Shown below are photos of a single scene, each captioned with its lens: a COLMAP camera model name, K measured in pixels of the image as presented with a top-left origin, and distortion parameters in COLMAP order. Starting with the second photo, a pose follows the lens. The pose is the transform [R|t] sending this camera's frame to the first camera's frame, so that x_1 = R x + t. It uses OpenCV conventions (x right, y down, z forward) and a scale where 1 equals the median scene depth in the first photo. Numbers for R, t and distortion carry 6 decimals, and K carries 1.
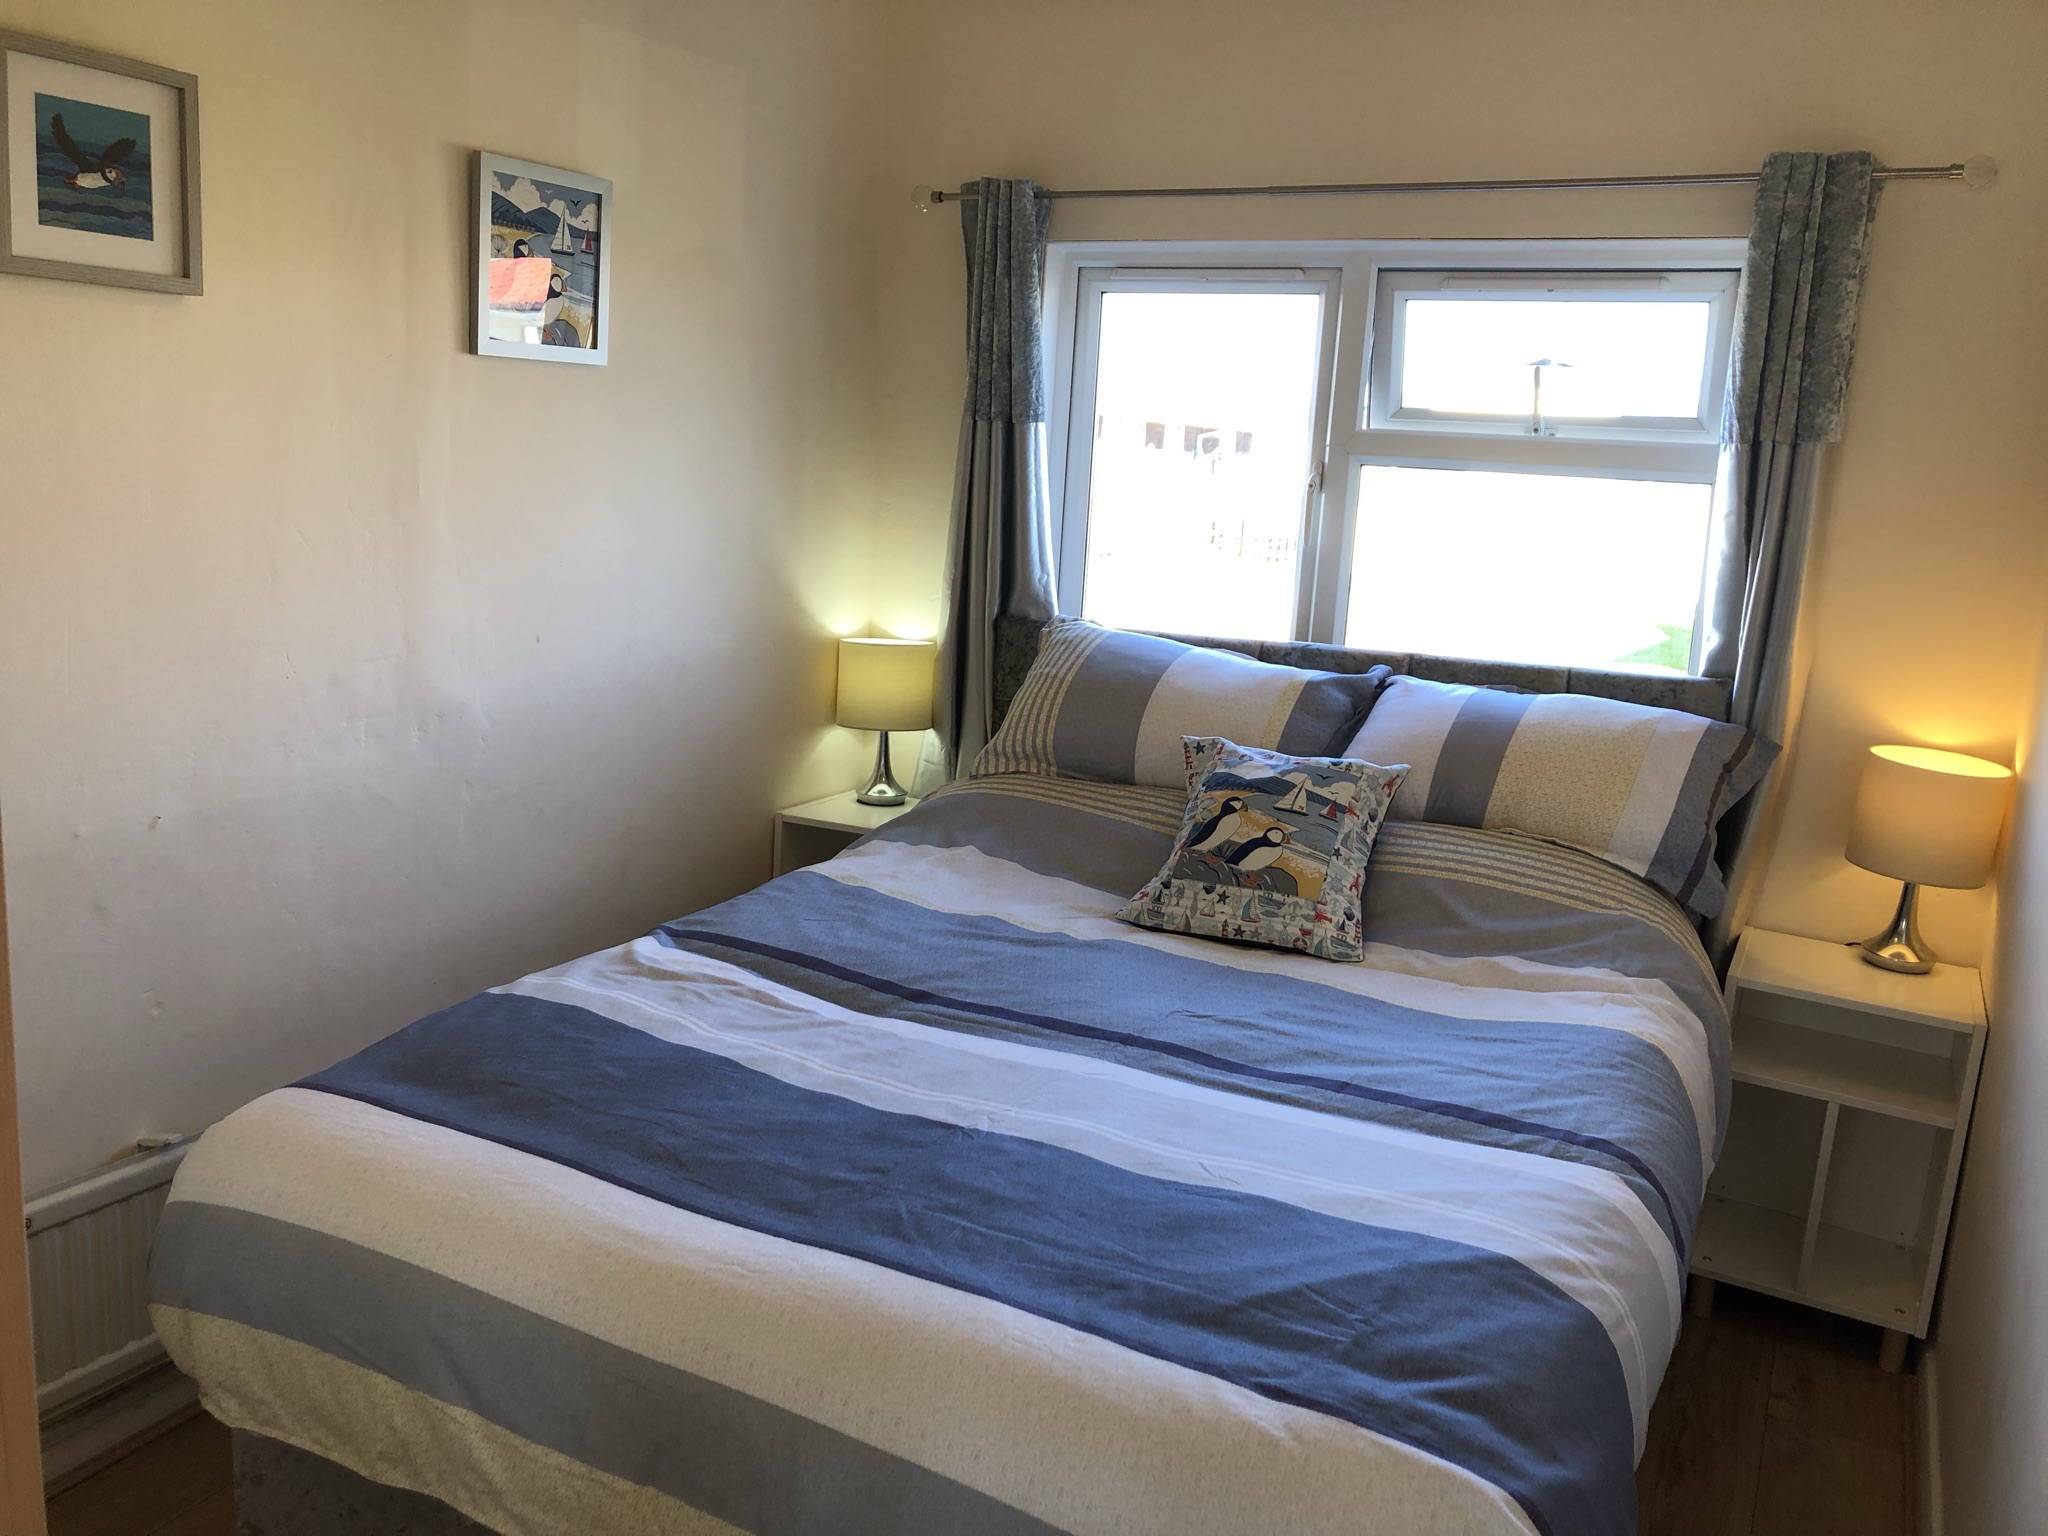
lens RADIAL K [[1648.2, 0, 1024.0], [0, 1648.2, 768.0], [0, 0, 1]] dist [0.008243, -0.004793]
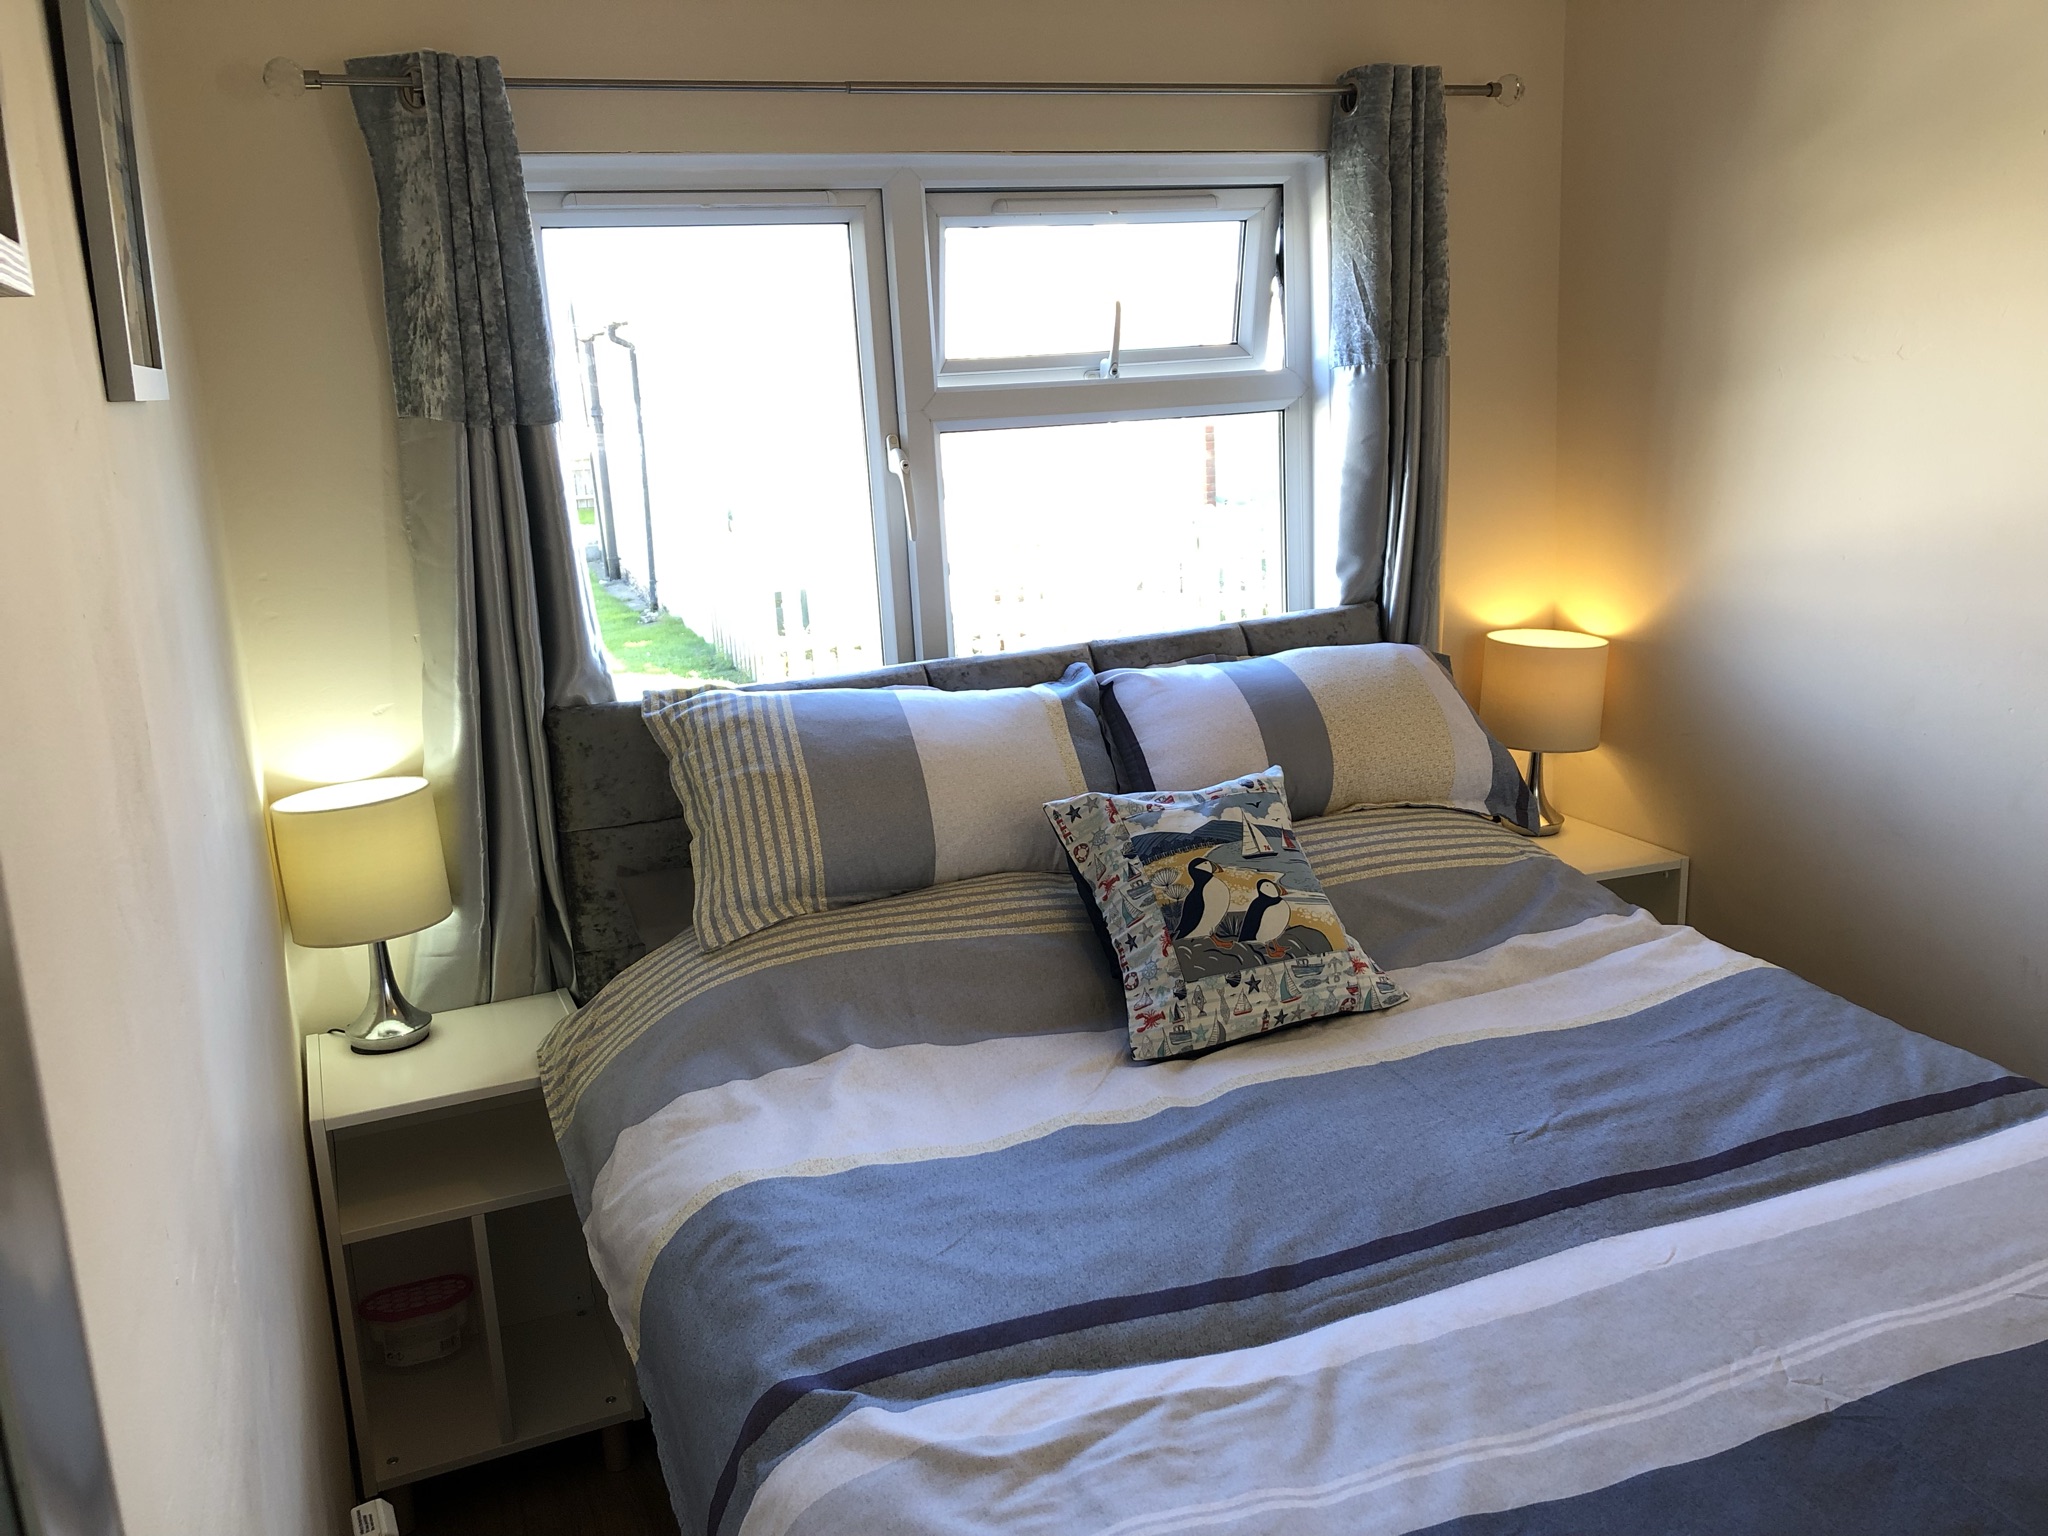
lens RADIAL K [[1676.7, 0, 1026.3], [0, 1676.7, 717.9], [0, 0, 1]] dist [0.018742, -0.002866]
pose [[0.660956, -0.233754, 0.713090, -0.490524], [0.227093, 0.967997, 0.106823, -0.154471], [-0.715239, 0.091333, 0.692887, 0.500956]]
